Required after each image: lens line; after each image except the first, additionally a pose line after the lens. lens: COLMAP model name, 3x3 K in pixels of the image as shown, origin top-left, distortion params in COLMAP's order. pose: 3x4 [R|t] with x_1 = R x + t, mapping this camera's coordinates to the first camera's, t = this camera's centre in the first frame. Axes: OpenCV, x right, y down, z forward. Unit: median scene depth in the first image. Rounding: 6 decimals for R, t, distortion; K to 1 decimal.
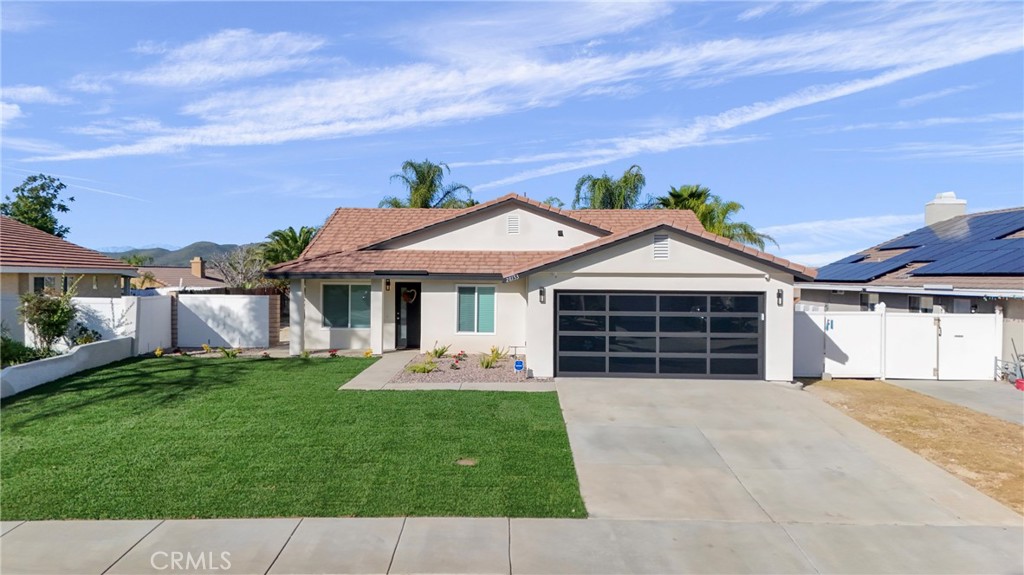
lens RADIAL K [[745.1, 0, 514.5], [0, 745.1, 287.1], [0, 0, 1]] dist [0.090732, -0.109193]
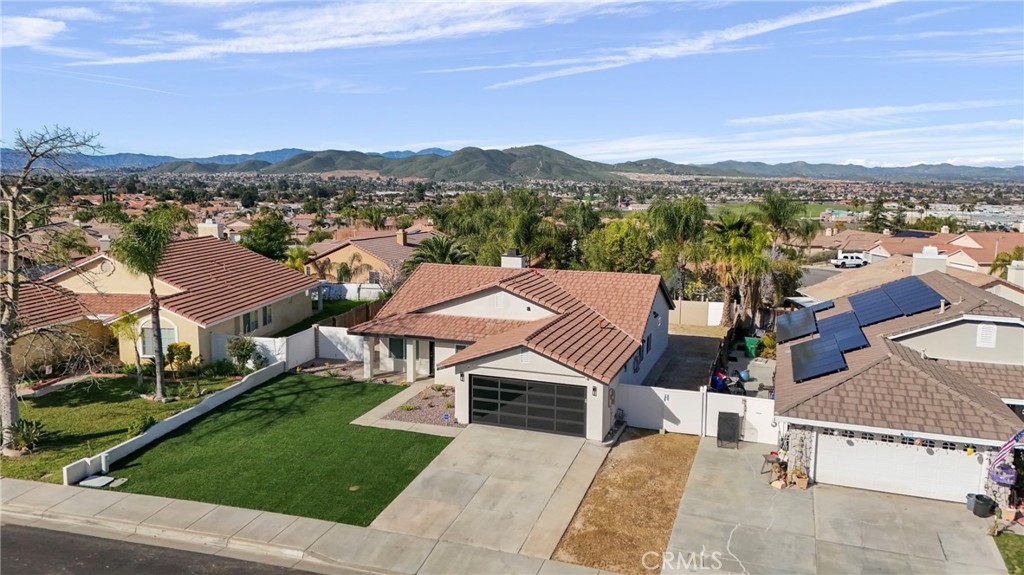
lens RADIAL K [[745.1, 0, 517.3], [0, 745.1, 285.9], [0, 0, 1]] dist [0.090732, -0.109193]
pose [[0.945627, 0.047801, -0.321721, 0.556623], [-0.006013, 0.991542, 0.129648, -0.334187], [0.325197, -0.120664, 0.937916, -0.438179]]
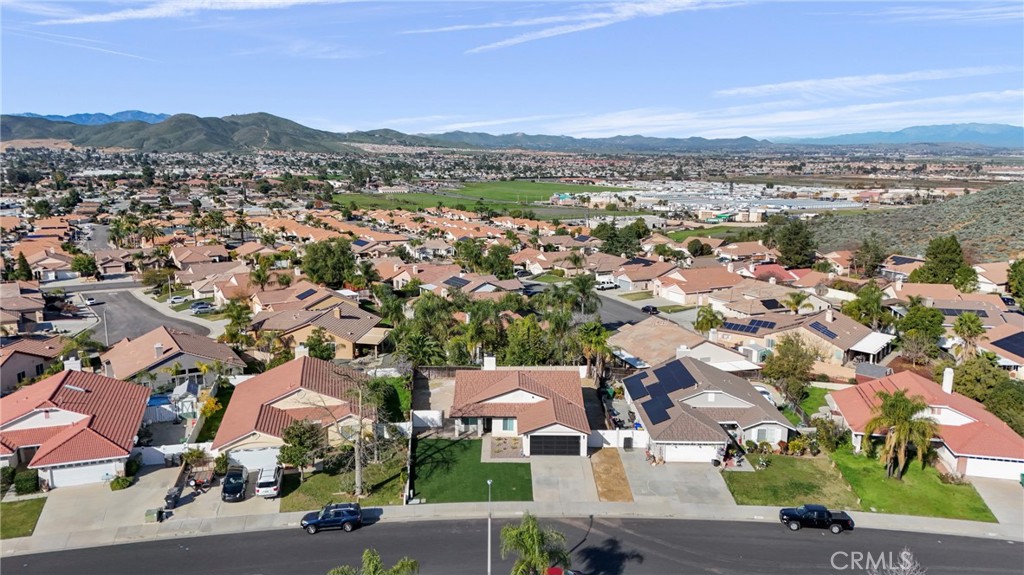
lens RADIAL K [[745.1, 0, 517.9], [0, 745.1, 289.4], [0, 0, 1]] dist [0.090732, -0.109193]
pose [[0.999740, -0.001347, 0.022749, -0.085288], [-0.002660, 0.984530, 0.175196, -1.201722], [-0.022633, -0.175211, 0.984271, -2.321927]]
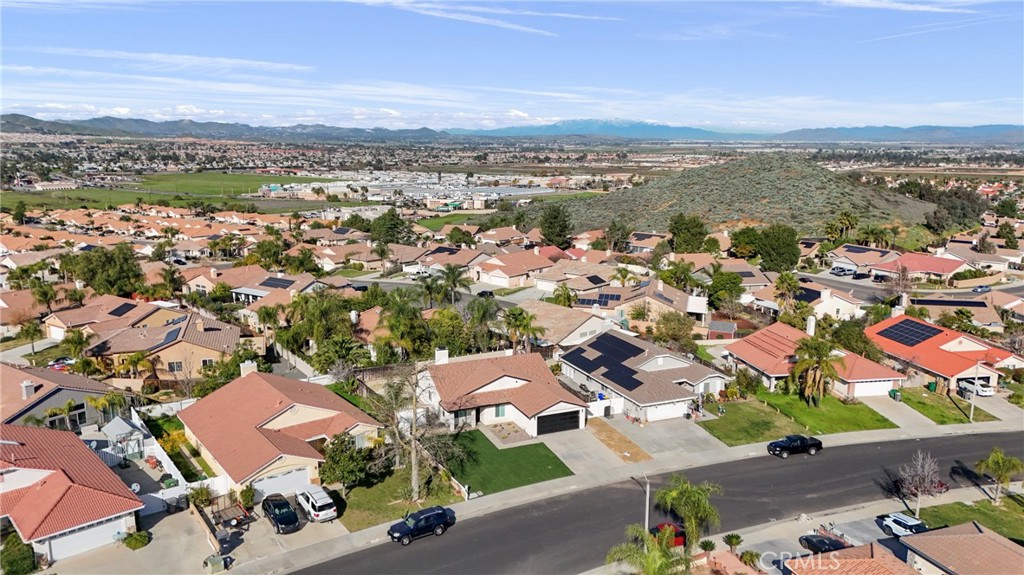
lens RADIAL K [[745.1, 0, 518.1], [0, 745.1, 287.8], [0, 0, 1]] dist [0.090732, -0.109193]
pose [[0.907304, -0.080840, 0.412632, -1.400786], [0.002860, 0.982508, 0.186199, -1.213874], [-0.420467, -0.167759, 0.891664, -2.122672]]
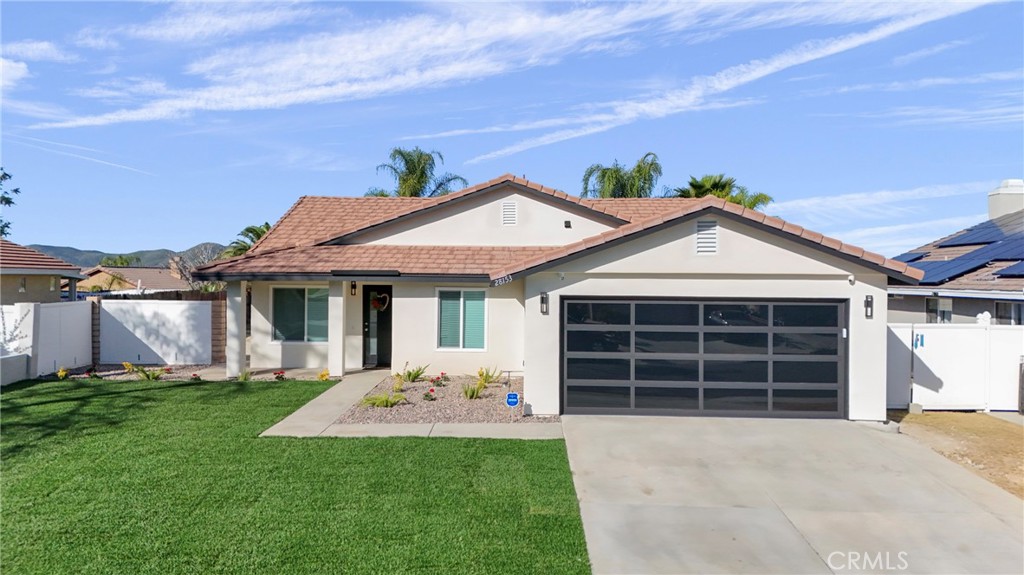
lens RADIAL K [[745.1, 0, 514.2], [0, 745.1, 286.8], [0, 0, 1]] dist [0.090732, -0.109193]
pose [[0.999980, 0.000082, -0.006319, 0.009662], [-0.000093, 0.999998, -0.001741, -0.003362], [0.006319, 0.001742, 0.999979, 0.206494]]
